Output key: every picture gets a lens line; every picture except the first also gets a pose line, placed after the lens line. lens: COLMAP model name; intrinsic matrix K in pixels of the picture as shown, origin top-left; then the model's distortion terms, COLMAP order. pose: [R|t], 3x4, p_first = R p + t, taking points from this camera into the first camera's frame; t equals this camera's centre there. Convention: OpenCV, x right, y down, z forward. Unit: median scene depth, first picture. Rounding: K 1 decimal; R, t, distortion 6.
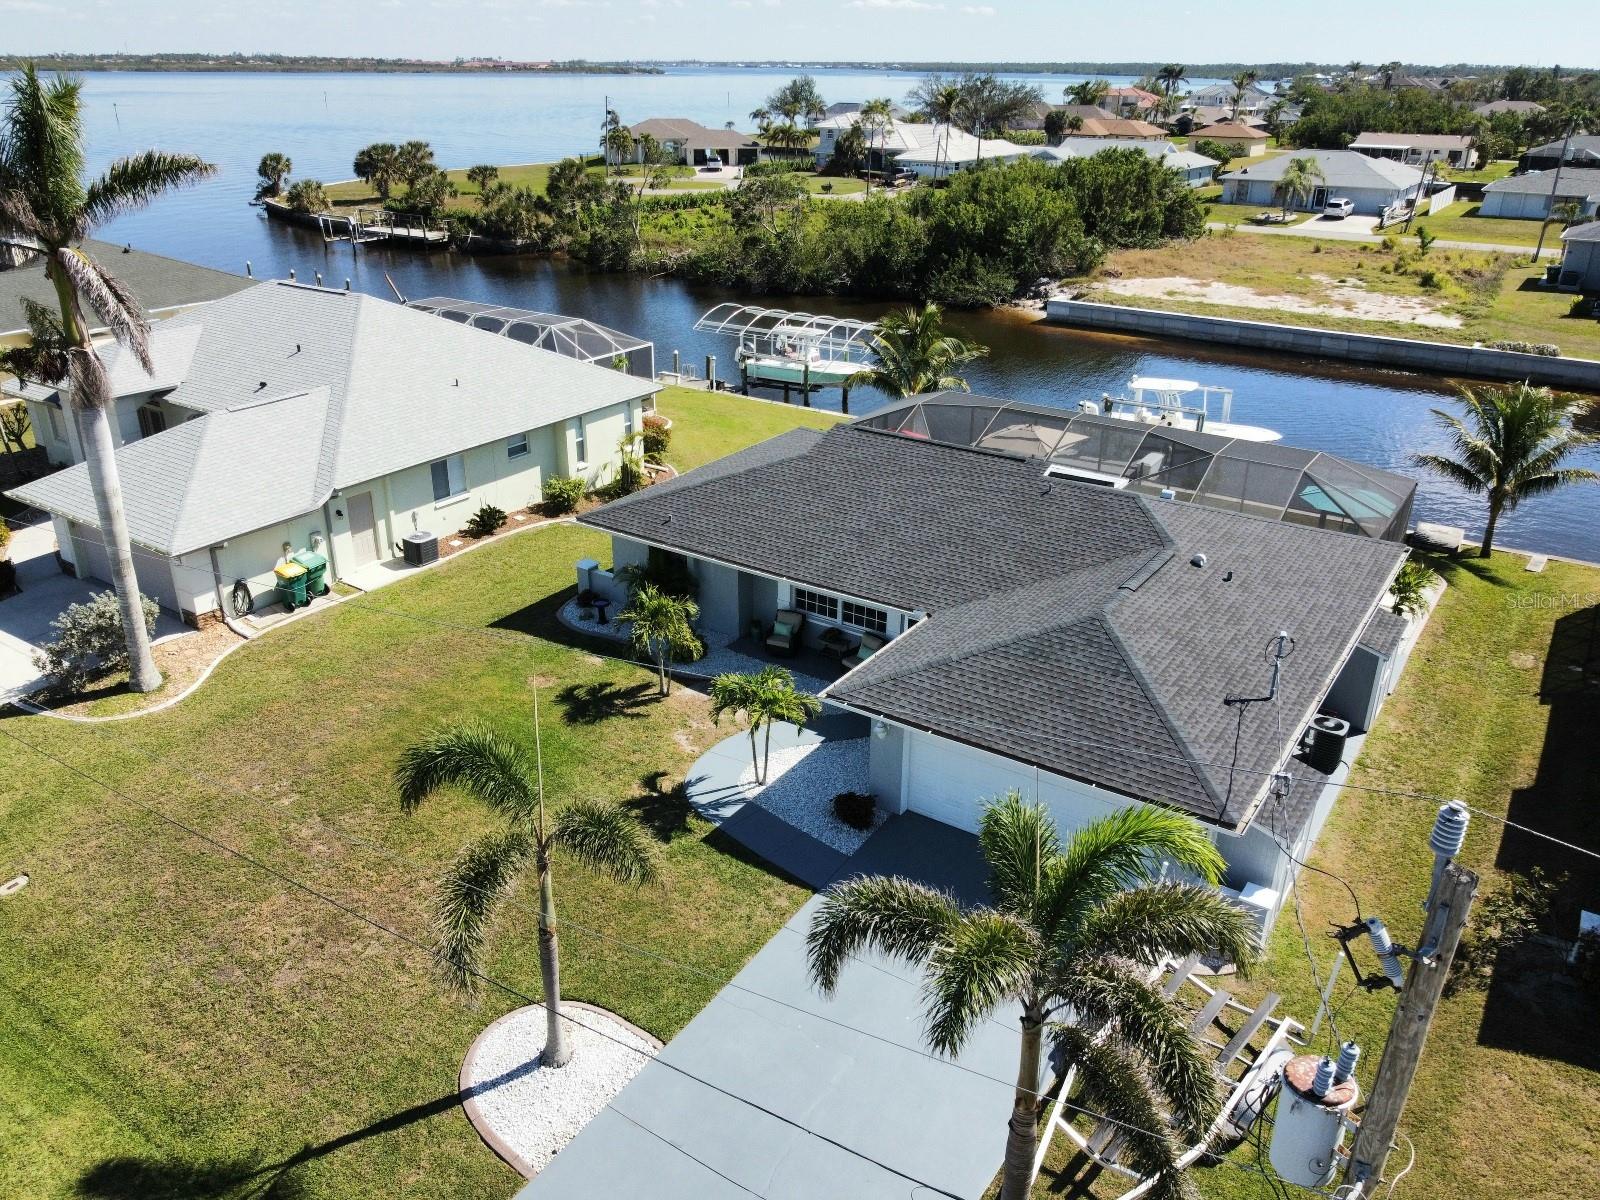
lens RADIAL K [[1223.1, 0, 795.0], [0, 1223.1, 595.3], [0, 0, 1]] dist [-0.001072, -0.004486]
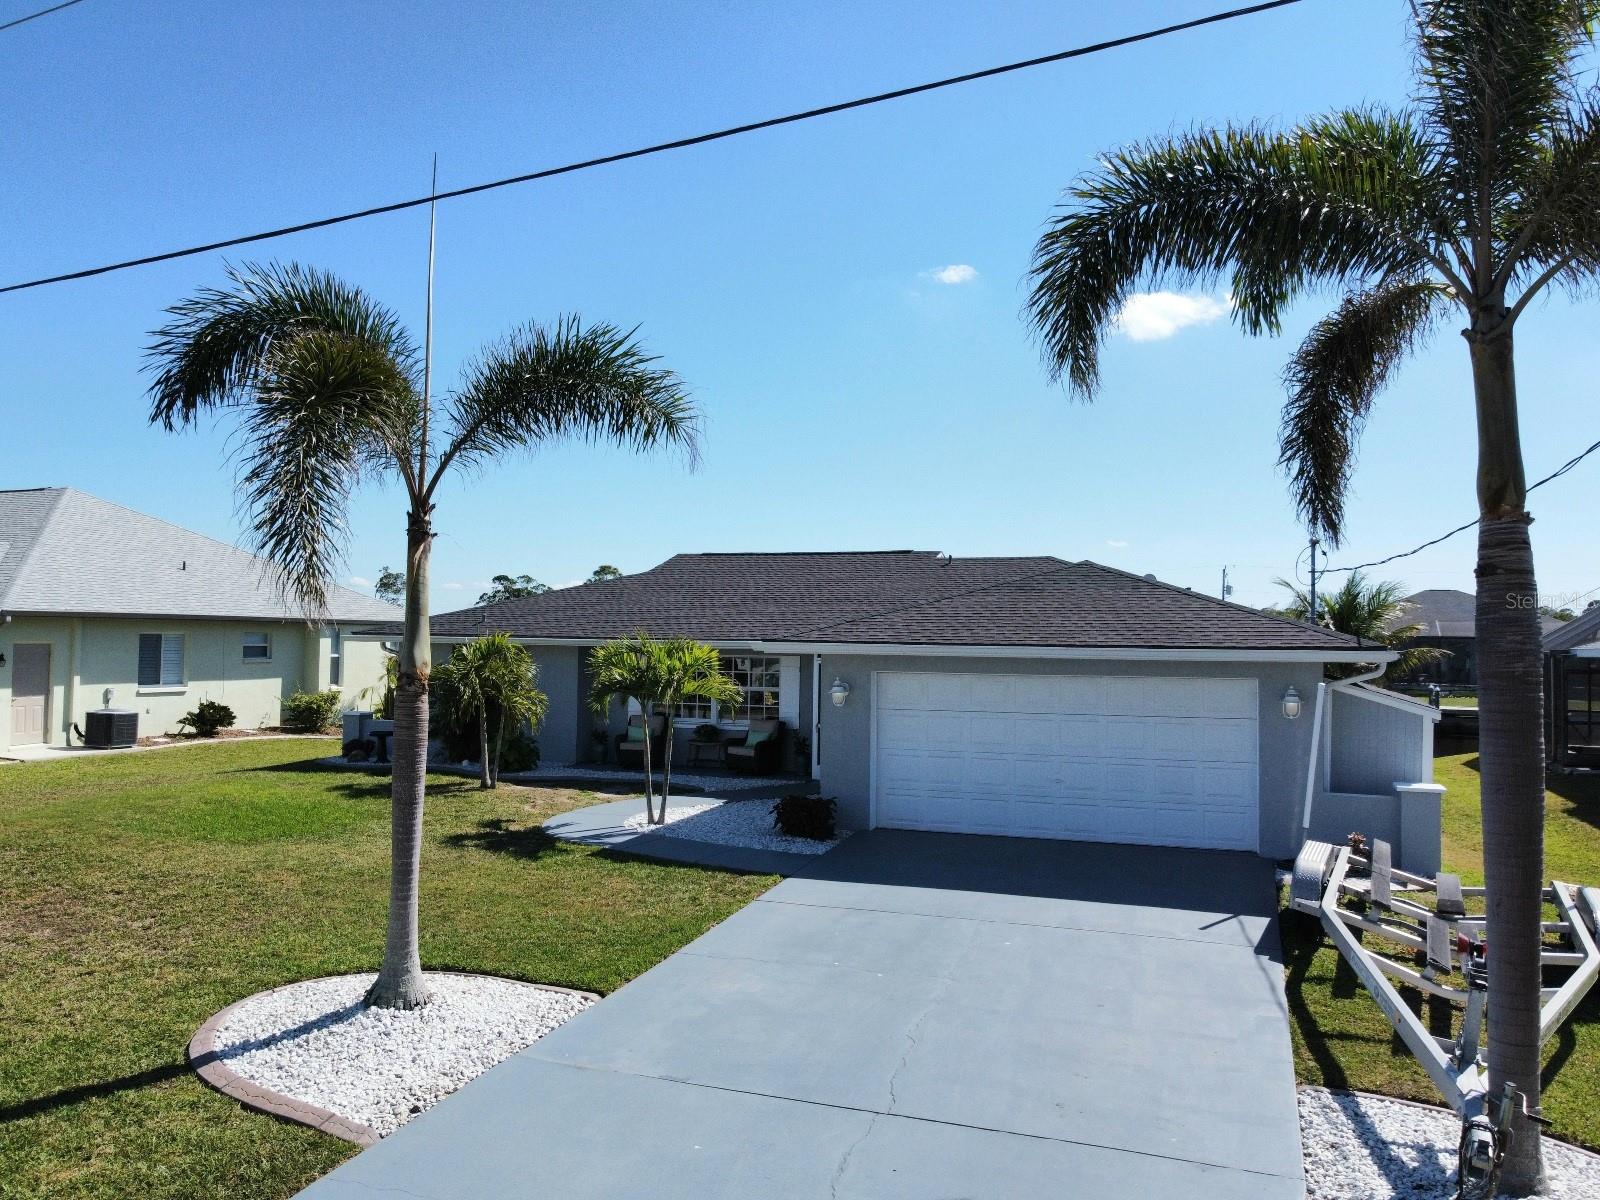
lens RADIAL K [[1223.1, 0, 795.0], [0, 1223.1, 595.3], [0, 0, 1]] dist [-0.001072, -0.004486]
pose [[0.971800, 0.013649, 0.235411, -0.056186], [0.088634, 0.903973, -0.418302, 0.161023], [-0.218514, 0.427372, 0.877271, 0.161207]]
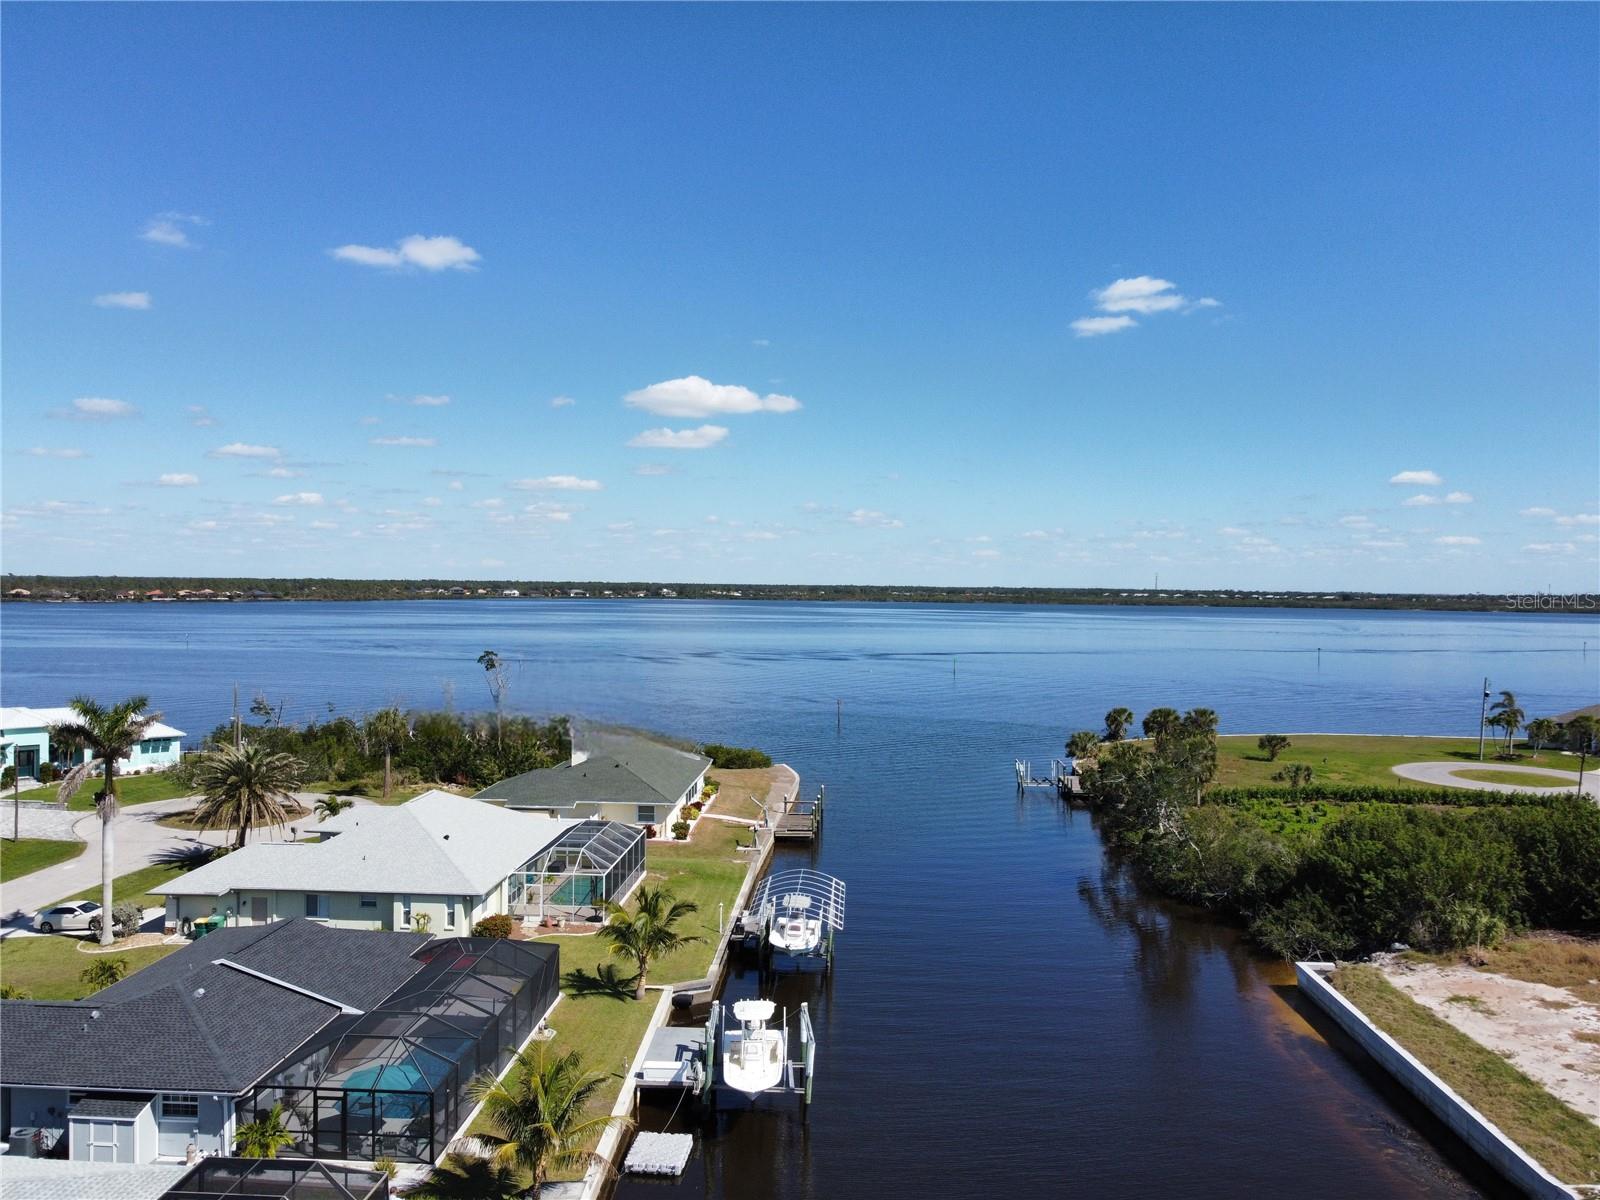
lens RADIAL K [[1223.1, 0, 795.0], [0, 1223.1, 595.3], [0, 0, 1]] dist [-0.001072, -0.004486]
pose [[0.510828, 0.005240, -0.859667, 1.163721], [-0.350331, 0.914452, -0.202598, -0.284374], [0.785062, 0.404661, 0.468964, 0.378258]]
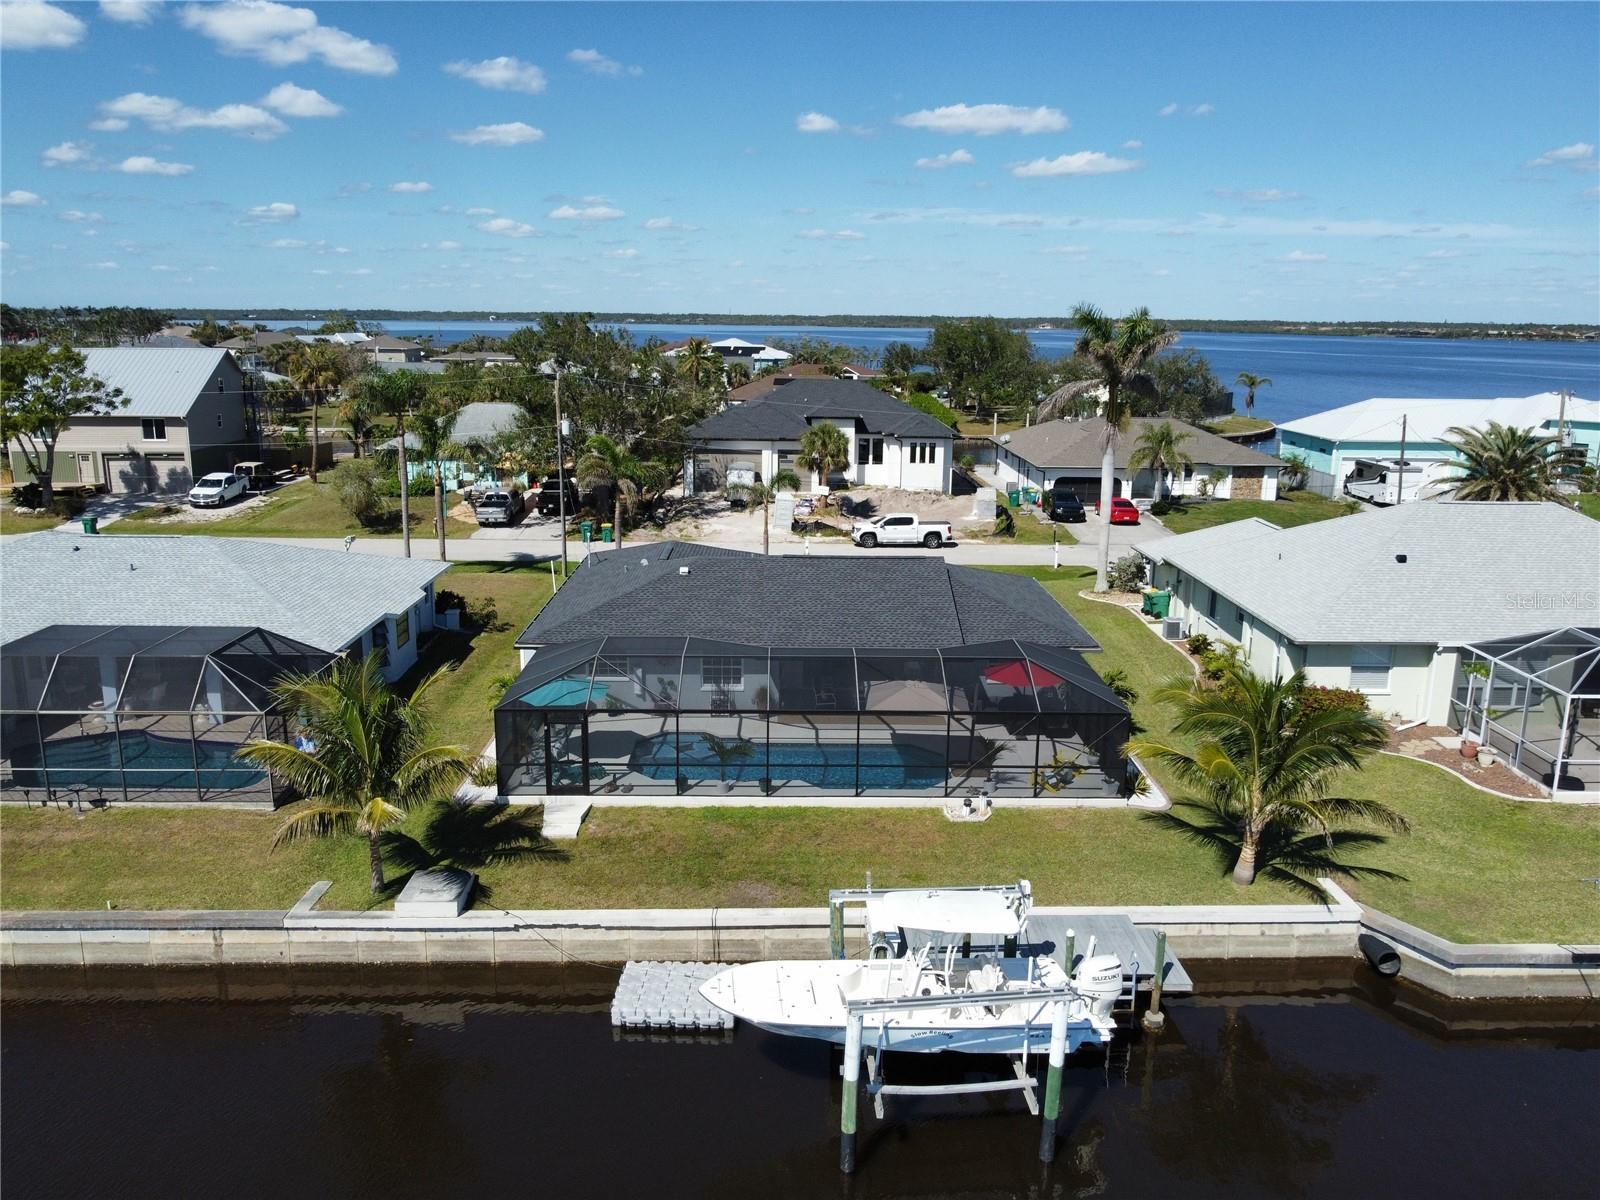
lens RADIAL K [[1223.1, 0, 795.0], [0, 1223.1, 595.3], [0, 0, 1]] dist [-0.001072, -0.004486]
pose [[-0.821181, 0.109225, -0.560117, 0.577104], [-0.245341, 0.818603, 0.519323, -0.479337], [0.515236, 0.563878, -0.645425, 1.151618]]
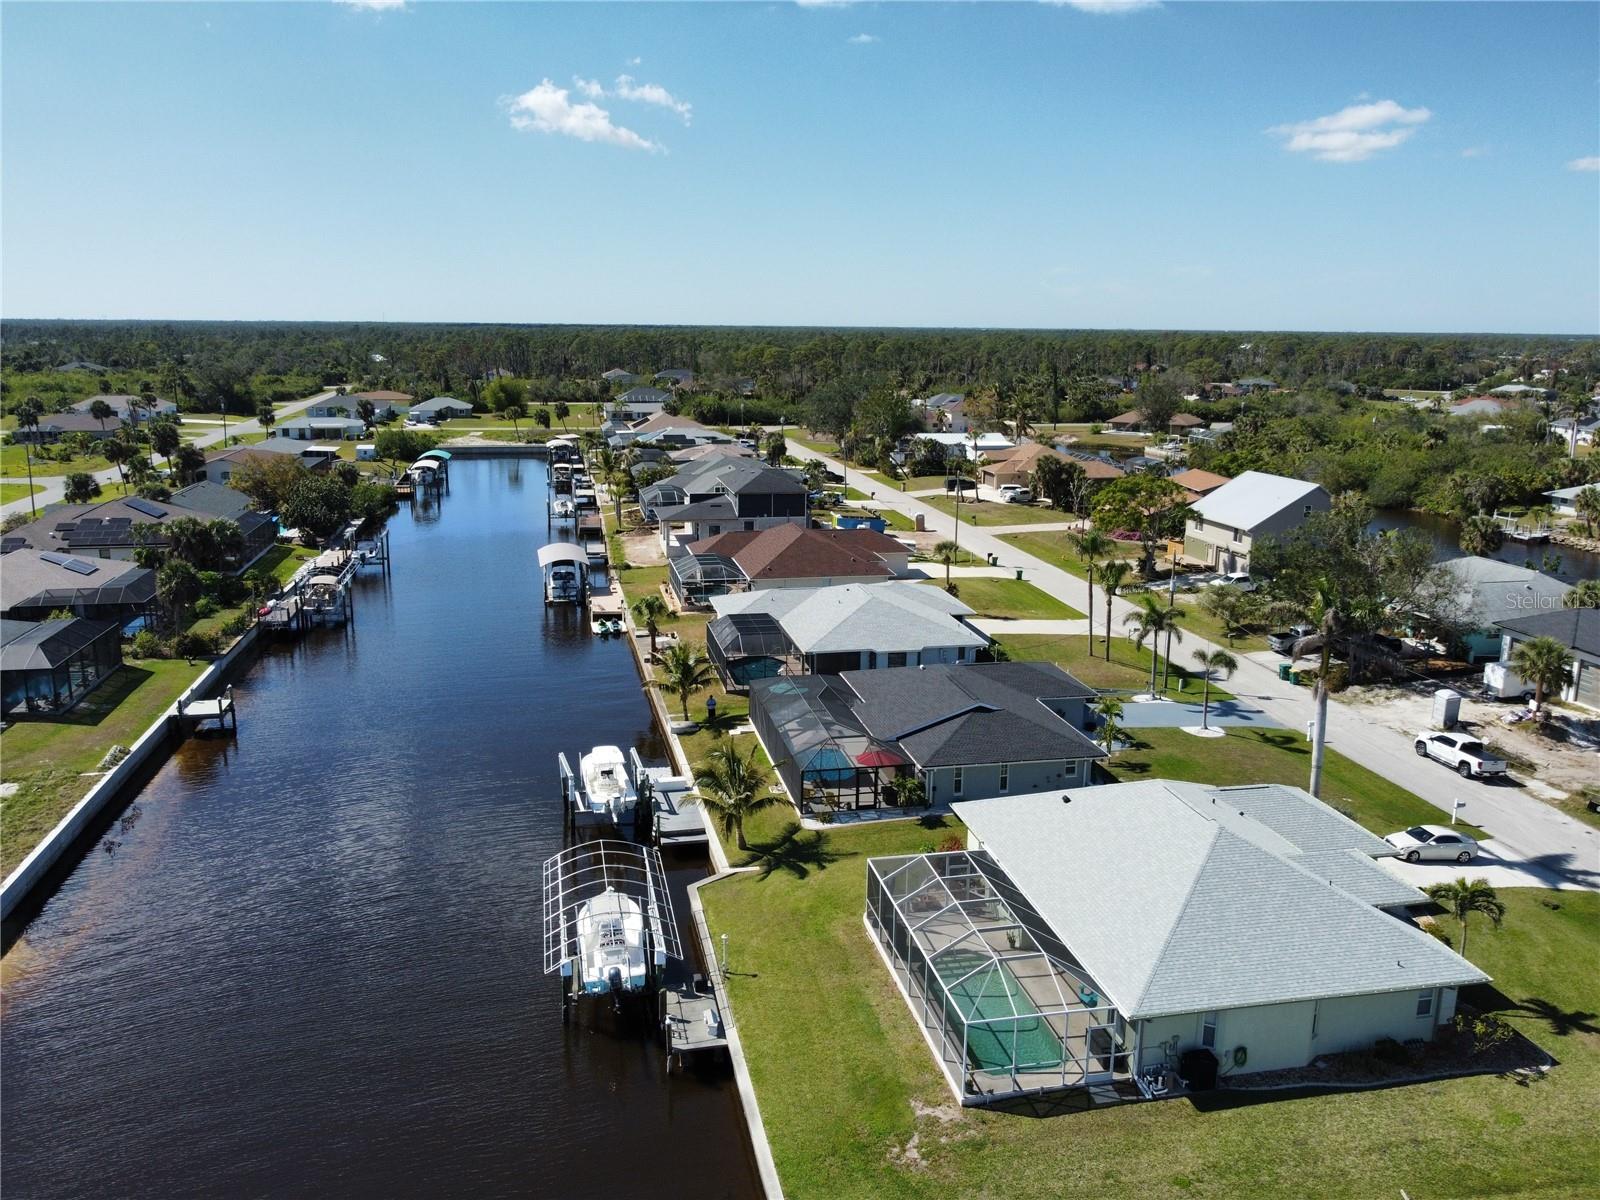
lens RADIAL K [[1223.1, 0, 795.0], [0, 1223.1, 595.3], [0, 0, 1]] dist [-0.001072, -0.004486]
pose [[-0.711839, -0.166610, 0.682295, -0.737990], [0.268597, 0.833031, 0.483647, -0.902720], [-0.648953, 0.527542, -0.548233, 1.464552]]
